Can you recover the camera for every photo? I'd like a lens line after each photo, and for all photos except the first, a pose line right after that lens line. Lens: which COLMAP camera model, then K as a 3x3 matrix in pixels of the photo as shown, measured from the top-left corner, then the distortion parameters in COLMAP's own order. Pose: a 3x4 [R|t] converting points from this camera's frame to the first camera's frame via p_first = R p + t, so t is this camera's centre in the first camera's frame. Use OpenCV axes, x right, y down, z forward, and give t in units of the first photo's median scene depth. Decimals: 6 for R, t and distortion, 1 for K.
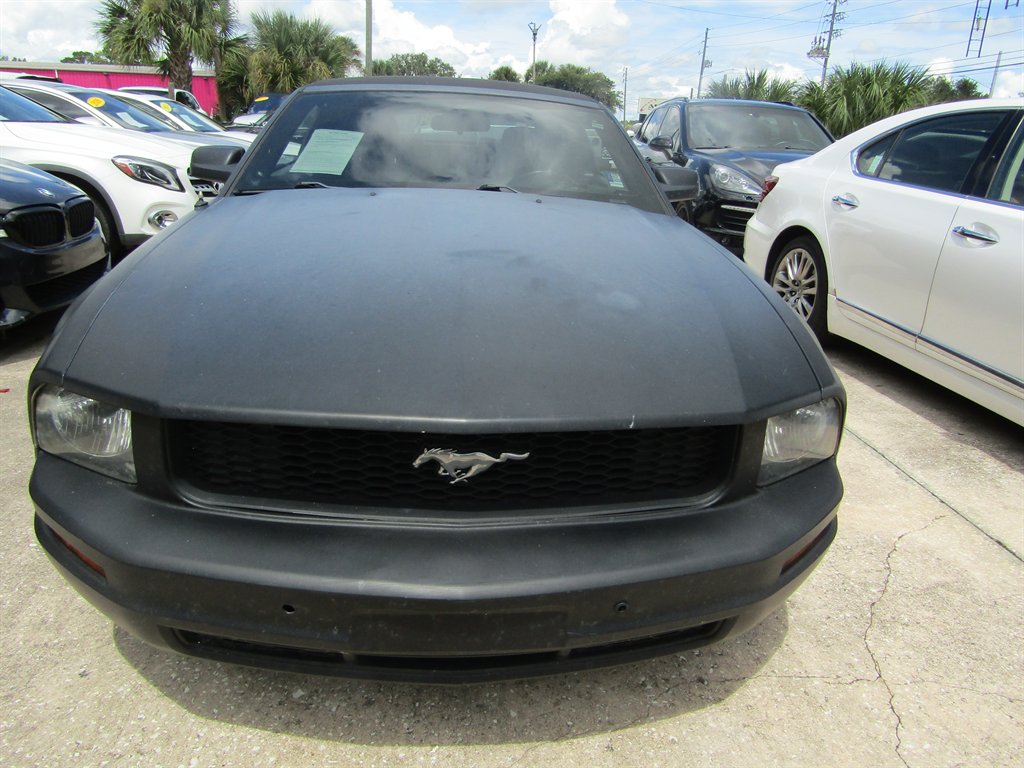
lens RADIAL K [[724.3, 0, 514.8], [0, 724.3, 382.6], [0, 0, 1]] dist [-0.008045, -0.003960]
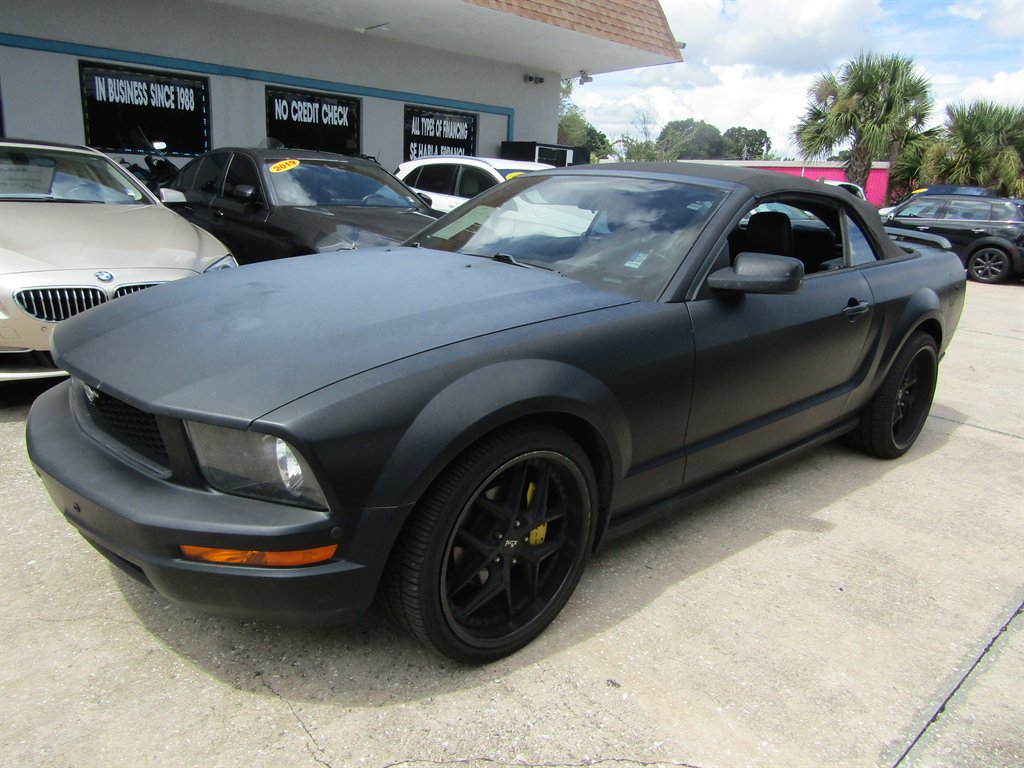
lens RADIAL K [[724.3, 0, 516.0], [0, 724.3, 388.2], [0, 0, 1]] dist [-0.008045, -0.003960]
pose [[0.603278, 0.200898, -0.771813, 1.164816], [-0.284443, 0.958310, 0.027110, -0.144247], [0.745082, 0.203182, 0.635271, 0.449882]]
